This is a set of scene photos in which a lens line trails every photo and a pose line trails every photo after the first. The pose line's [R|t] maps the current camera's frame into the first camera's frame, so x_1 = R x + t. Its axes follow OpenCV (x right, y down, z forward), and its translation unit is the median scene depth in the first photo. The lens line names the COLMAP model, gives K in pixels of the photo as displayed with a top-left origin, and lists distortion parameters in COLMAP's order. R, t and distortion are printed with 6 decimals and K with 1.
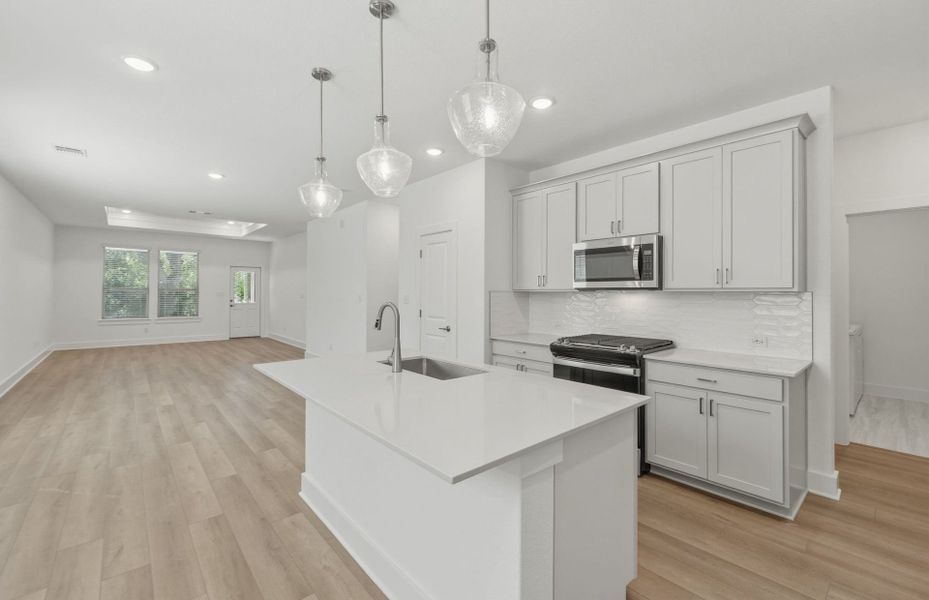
lens RADIAL K [[386.9, 0, 469.9], [0, 386.9, 292.1], [0, 0, 1]] dist [-0.007940, -0.001031]
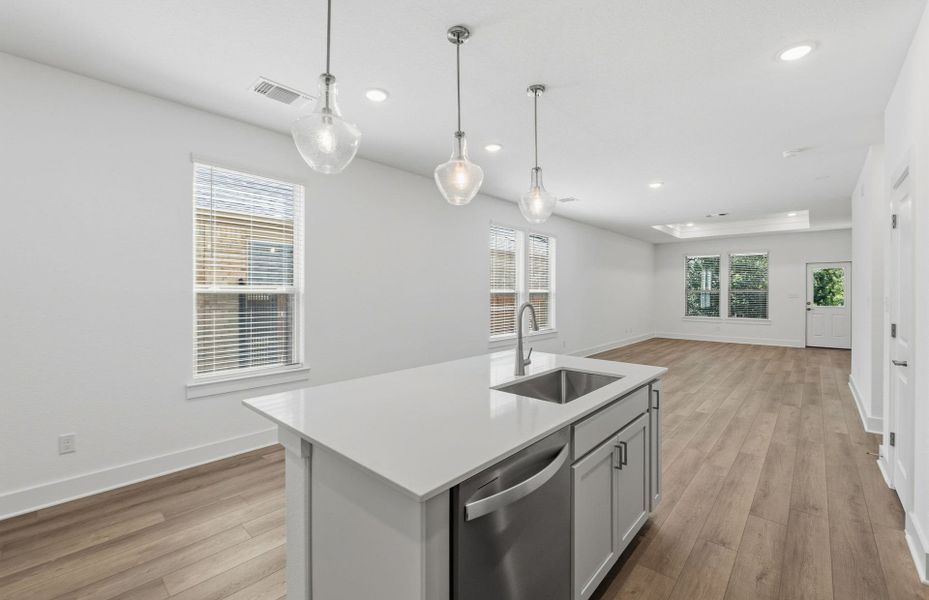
lens RADIAL K [[386.9, 0, 469.8], [0, 386.9, 298.0], [0, 0, 1]] dist [-0.007940, -0.001031]
pose [[0.104723, 0.005034, -0.994489, 0.547642], [0.005199, 0.999971, 0.005609, 0.005985], [0.994488, -0.005758, 0.104693, 0.570451]]
